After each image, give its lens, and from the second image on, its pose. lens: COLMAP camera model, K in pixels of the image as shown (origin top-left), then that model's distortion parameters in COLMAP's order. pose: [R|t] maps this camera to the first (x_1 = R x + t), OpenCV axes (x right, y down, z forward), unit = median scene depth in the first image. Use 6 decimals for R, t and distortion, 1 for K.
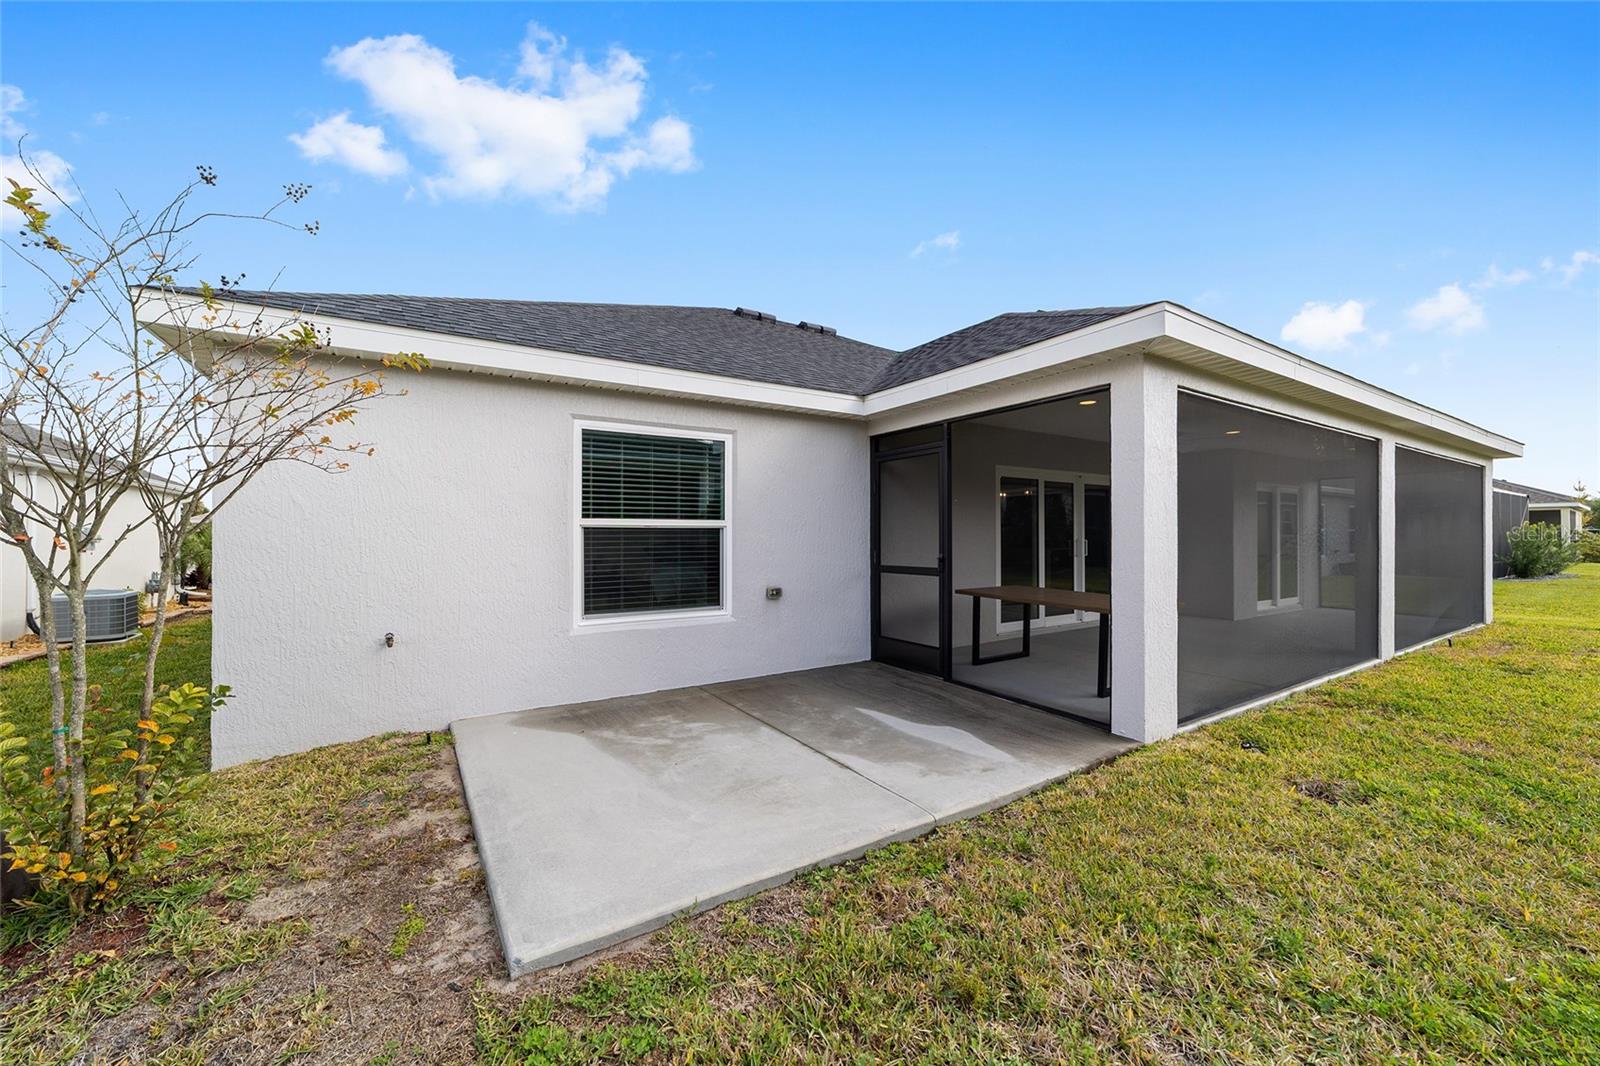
lens RADIAL K [[608.5, 0, 798.4], [0, 608.5, 537.3], [0, 0, 1]] dist [-0.001774, 0.000024]
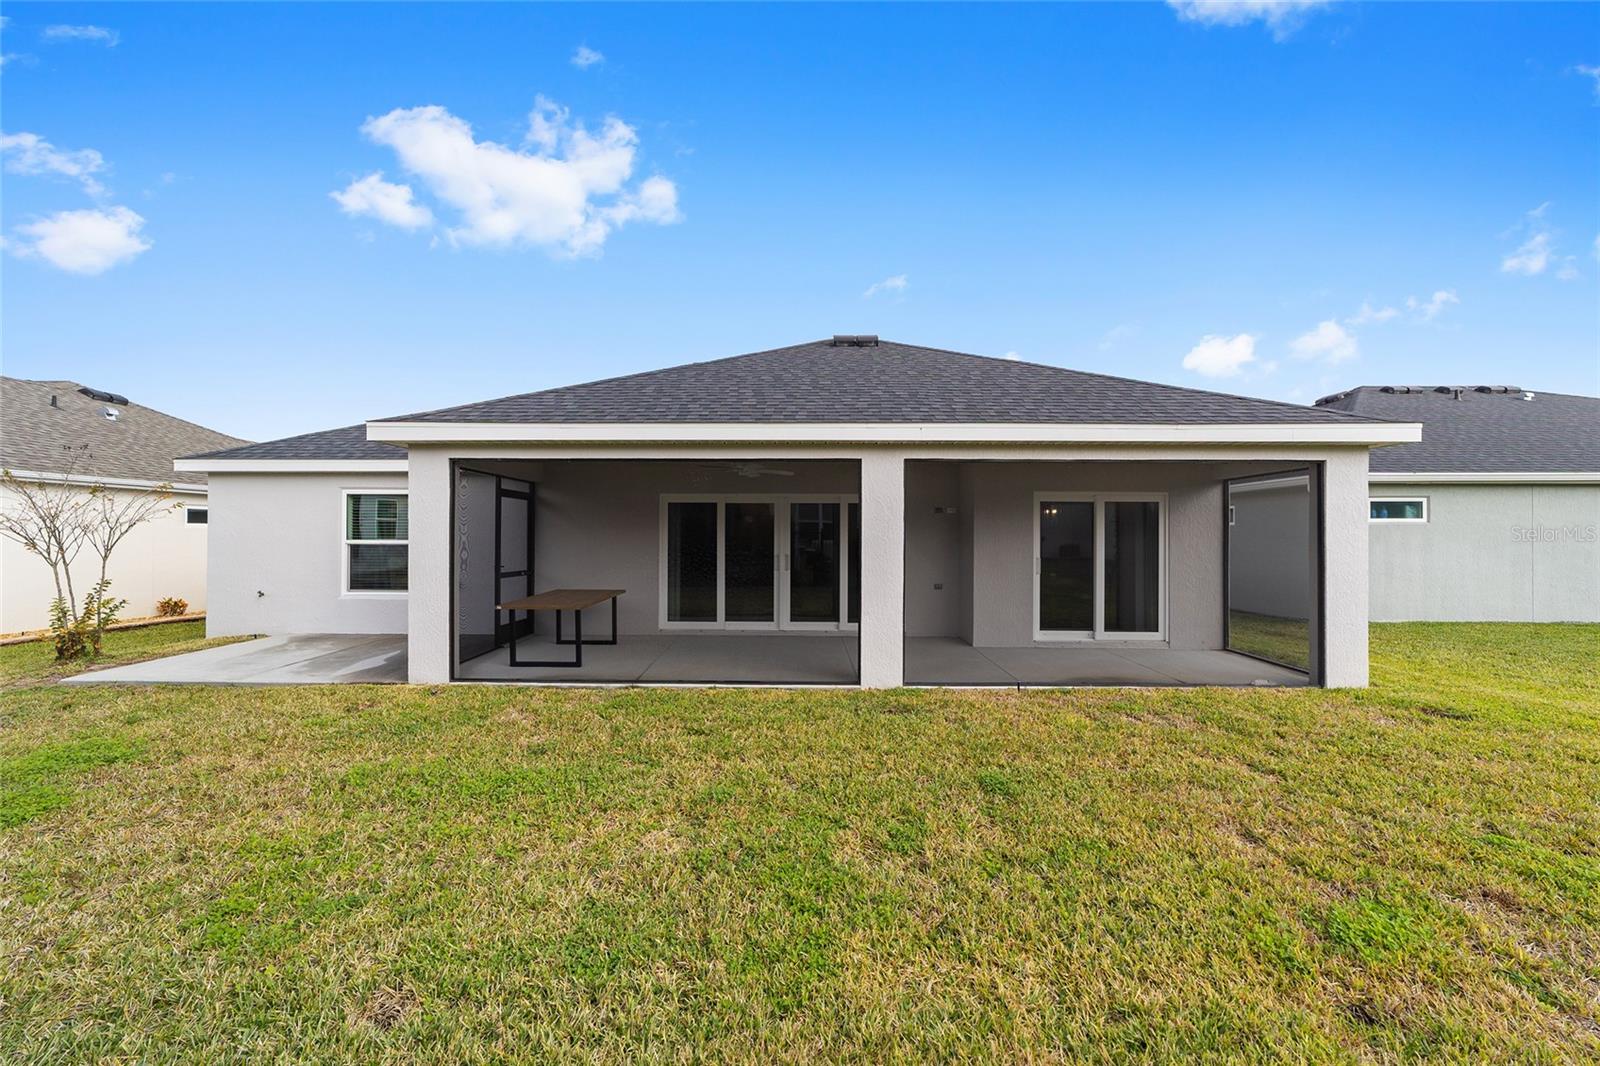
lens RADIAL K [[608.5, 0, 798.4], [0, 608.5, 537.3], [0, 0, 1]] dist [-0.001774, 0.000024]
pose [[0.829442, -0.002331, -0.558588, 1.451083], [-0.003964, 0.999942, -0.010059, -0.018226], [0.558579, 0.010558, 0.829384, 0.159634]]
